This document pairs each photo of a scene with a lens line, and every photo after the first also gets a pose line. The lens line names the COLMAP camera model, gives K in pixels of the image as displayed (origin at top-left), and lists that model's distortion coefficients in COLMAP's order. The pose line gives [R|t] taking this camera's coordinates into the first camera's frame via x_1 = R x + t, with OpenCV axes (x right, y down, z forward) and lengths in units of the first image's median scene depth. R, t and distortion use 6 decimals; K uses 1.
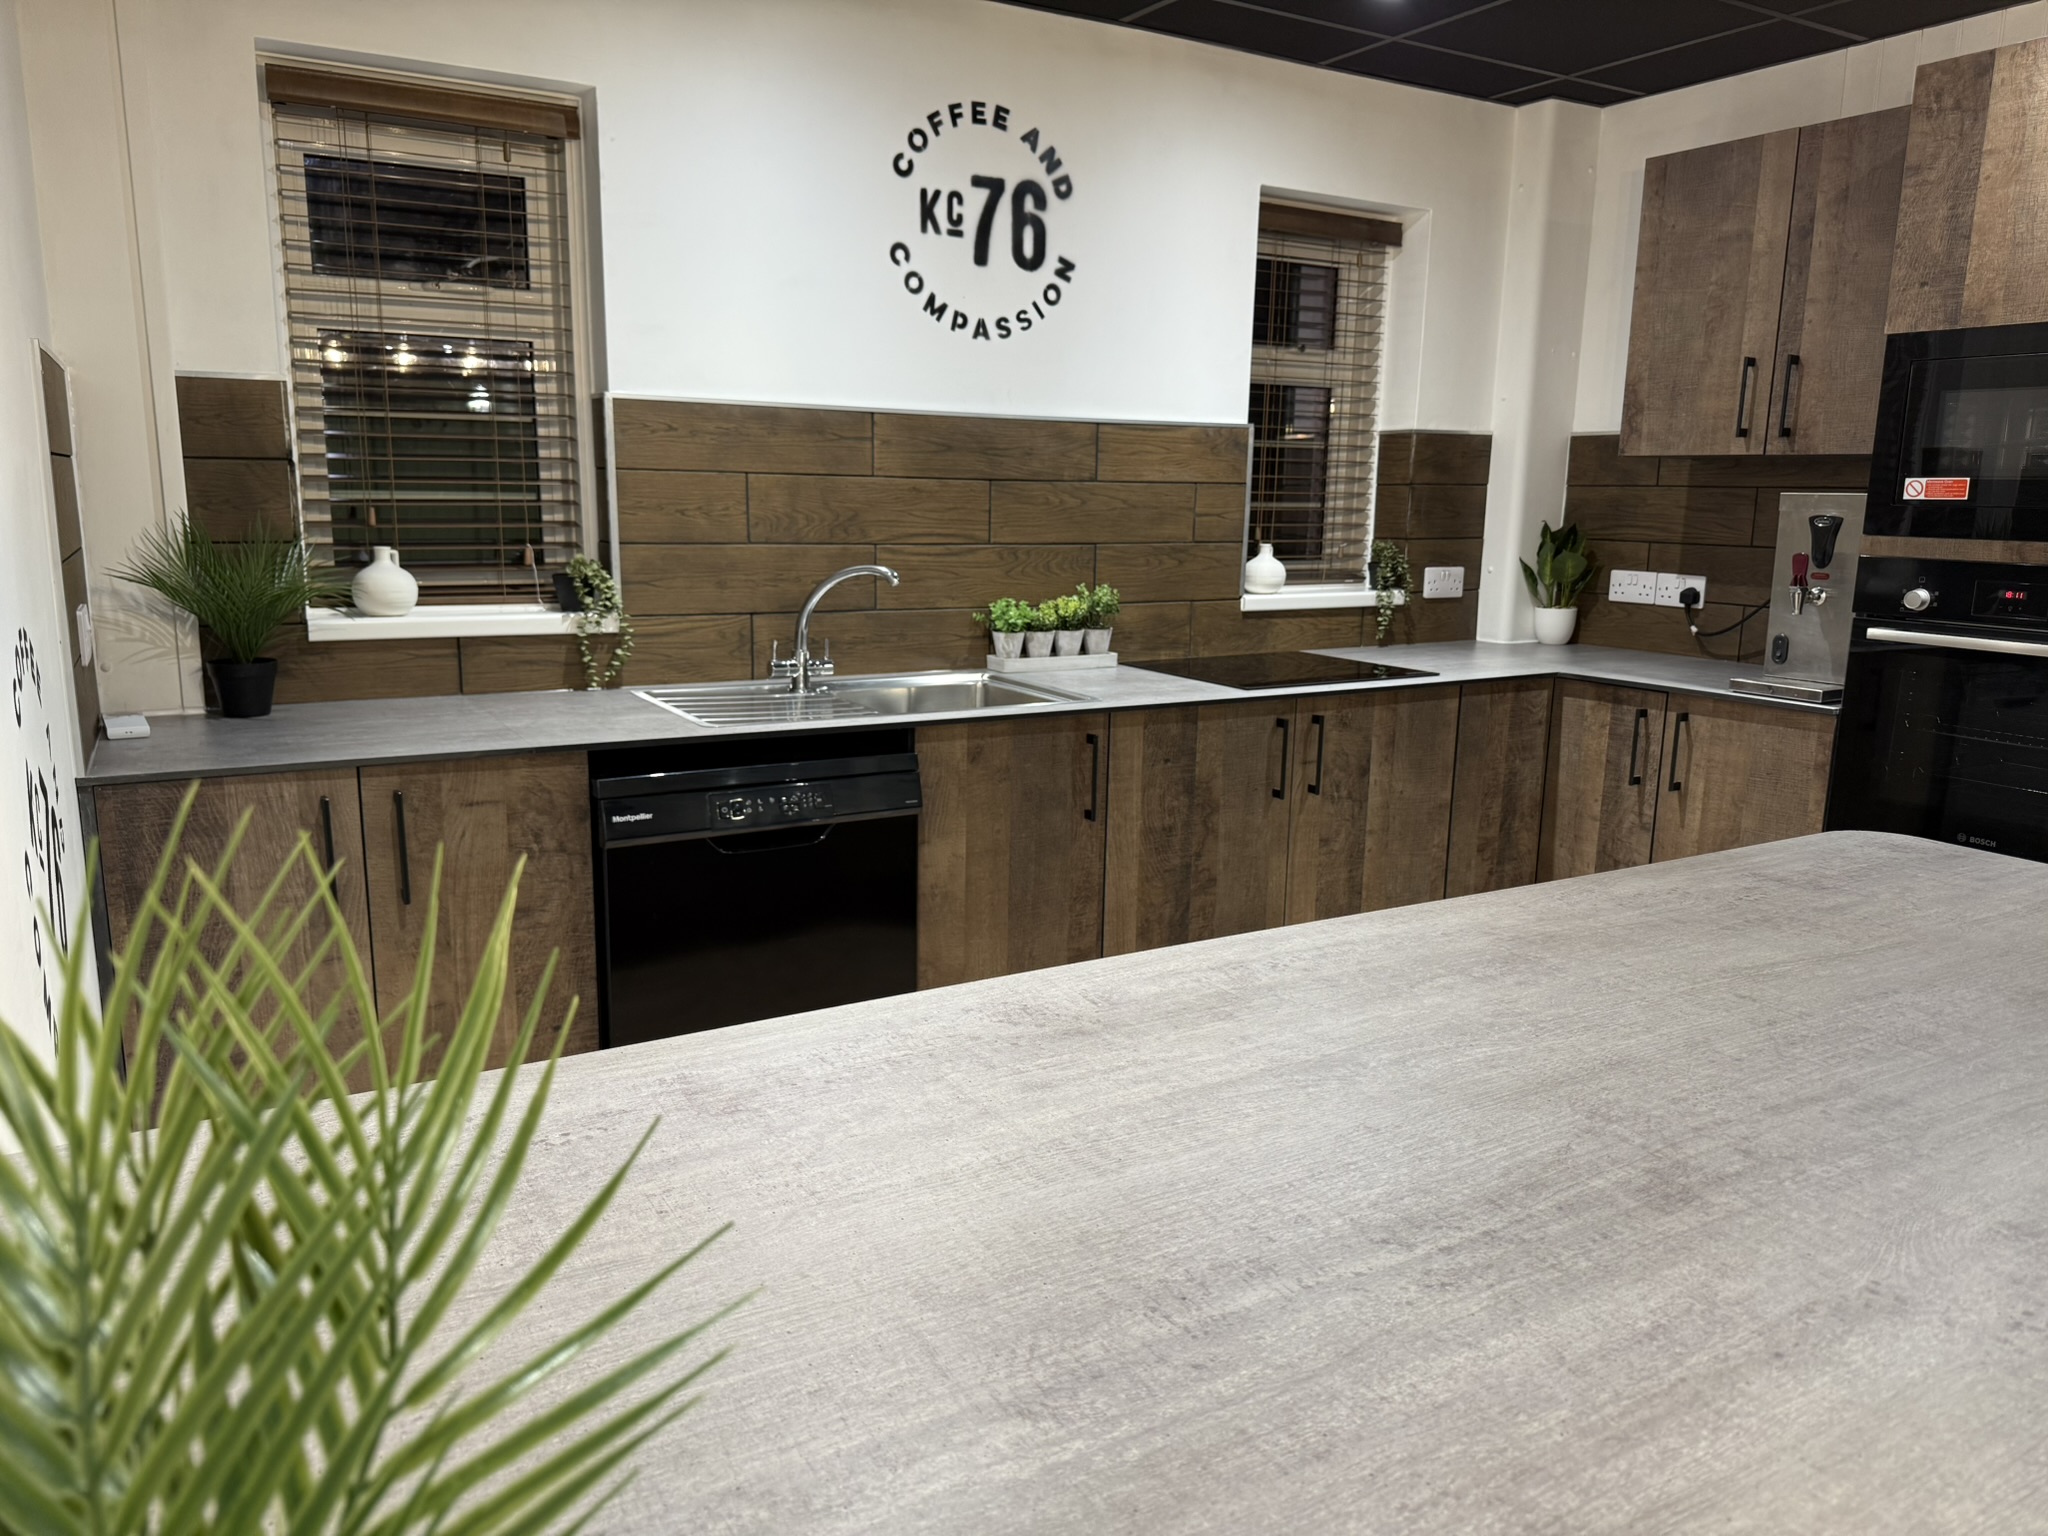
lens RADIAL K [[1435.6, 0, 1026.9], [0, 1435.6, 791.0], [0, 0, 1]] dist [0.070667, -0.093744]
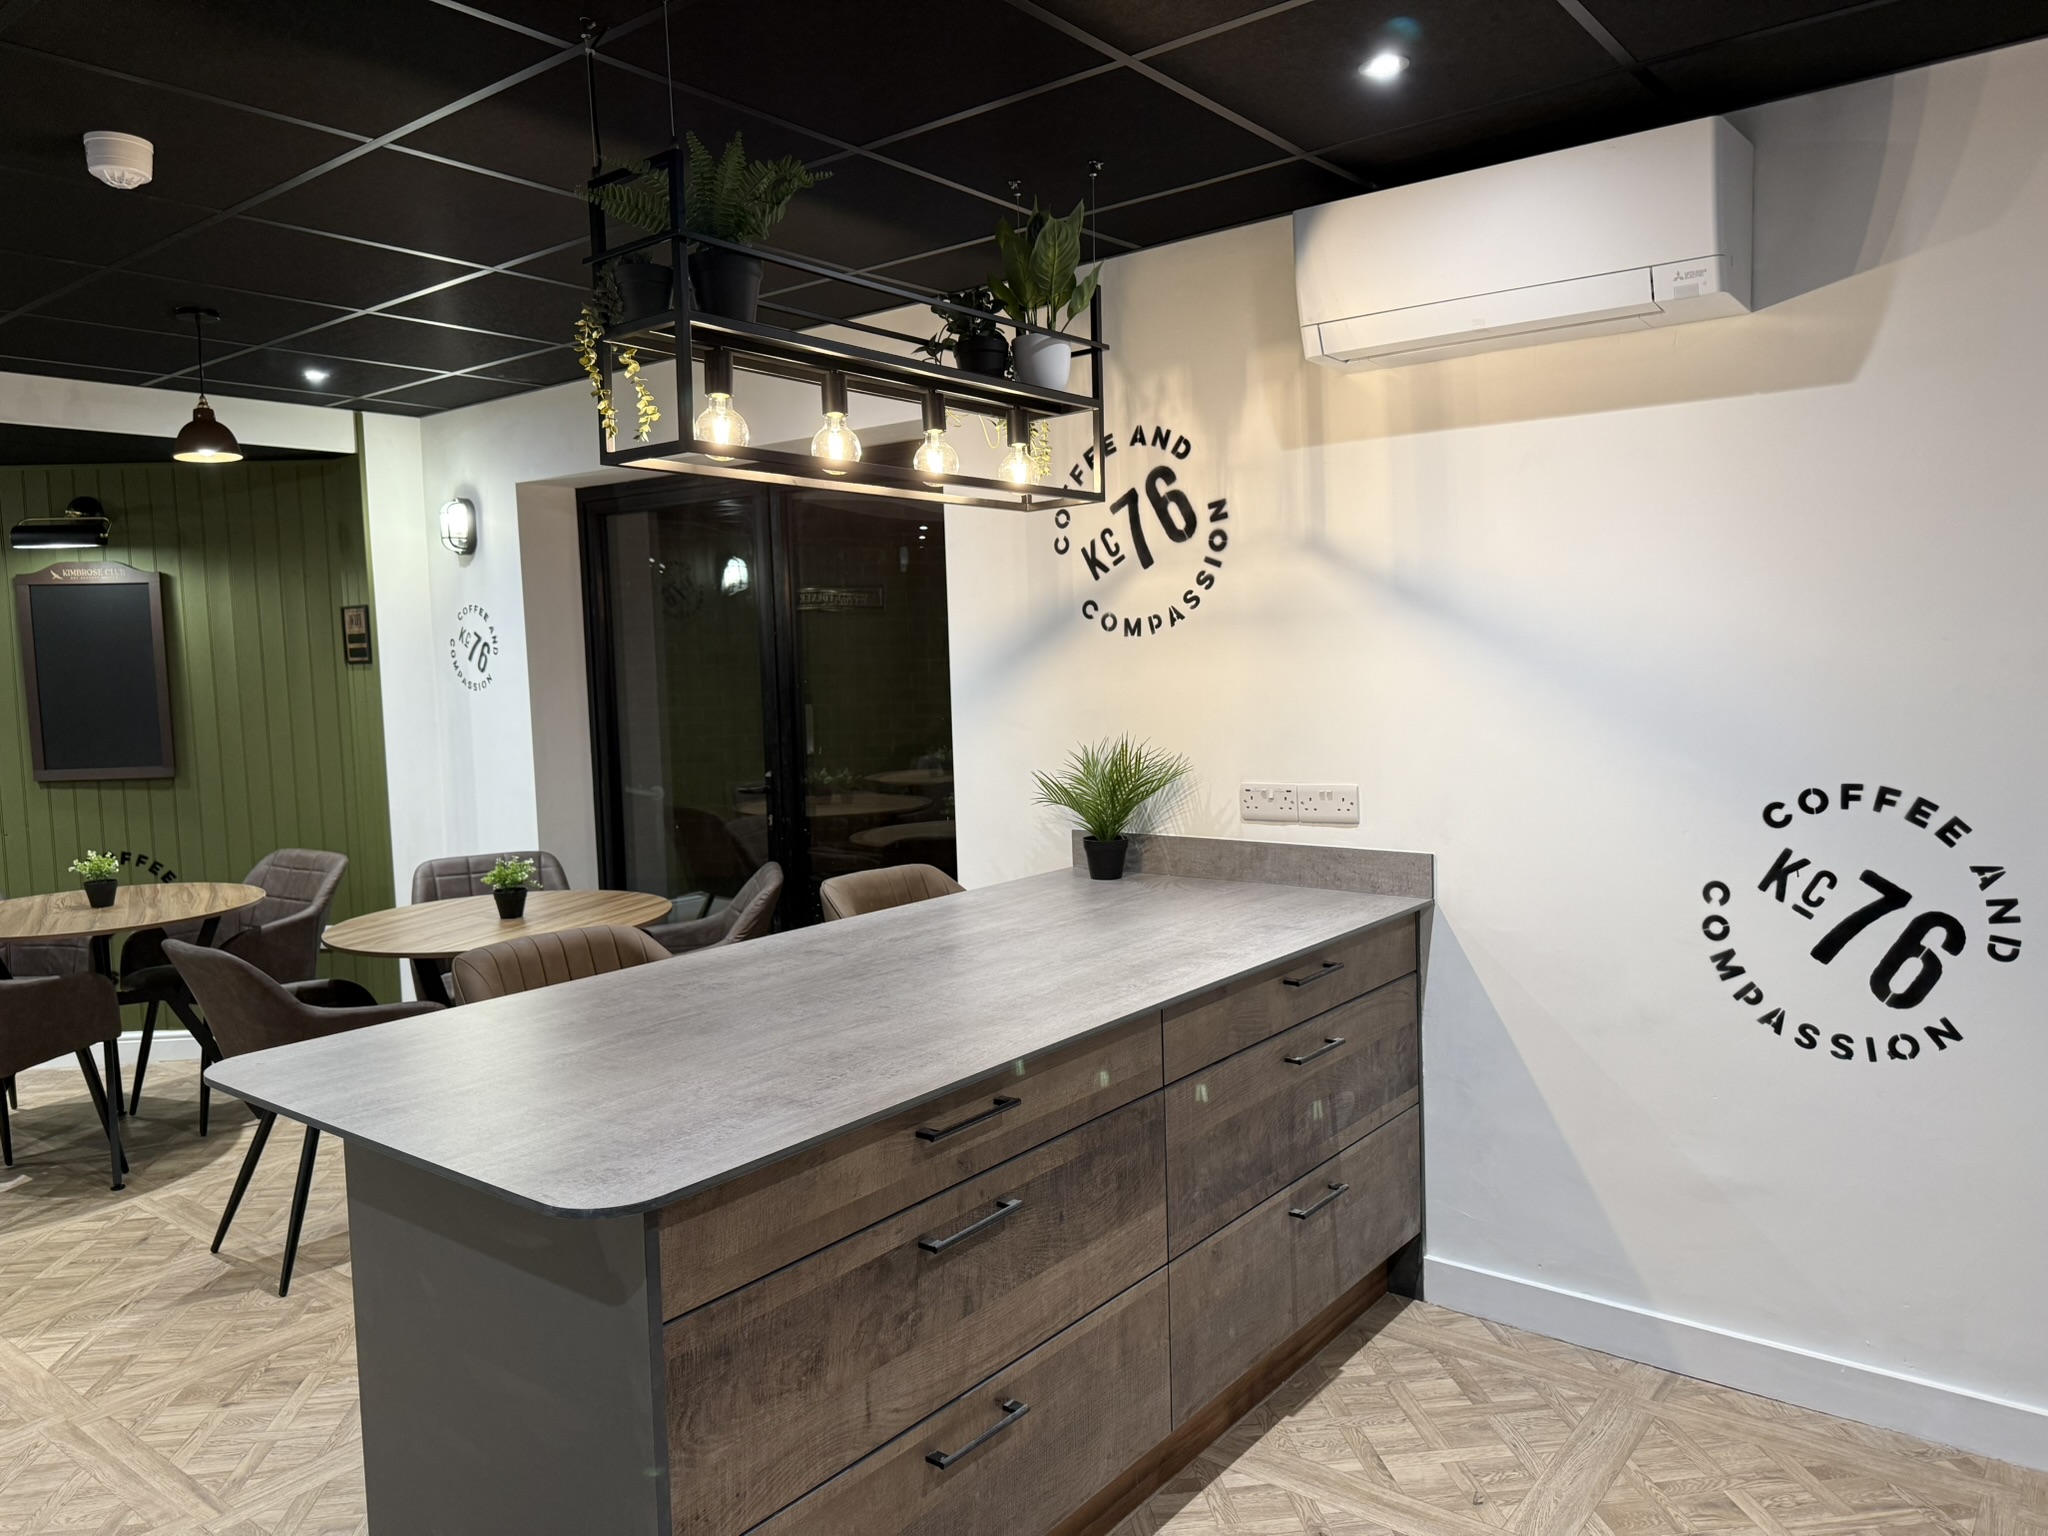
lens RADIAL K [[1435.6, 0, 1015.6], [0, 1435.6, 775.1], [0, 0, 1]] dist [0.070667, -0.093744]
pose [[-0.930683, 0.041209, -0.363498, 0.404083], [-0.062394, 0.961195, 0.268720, -0.253309], [0.360466, 0.272773, -0.891997, 1.057881]]
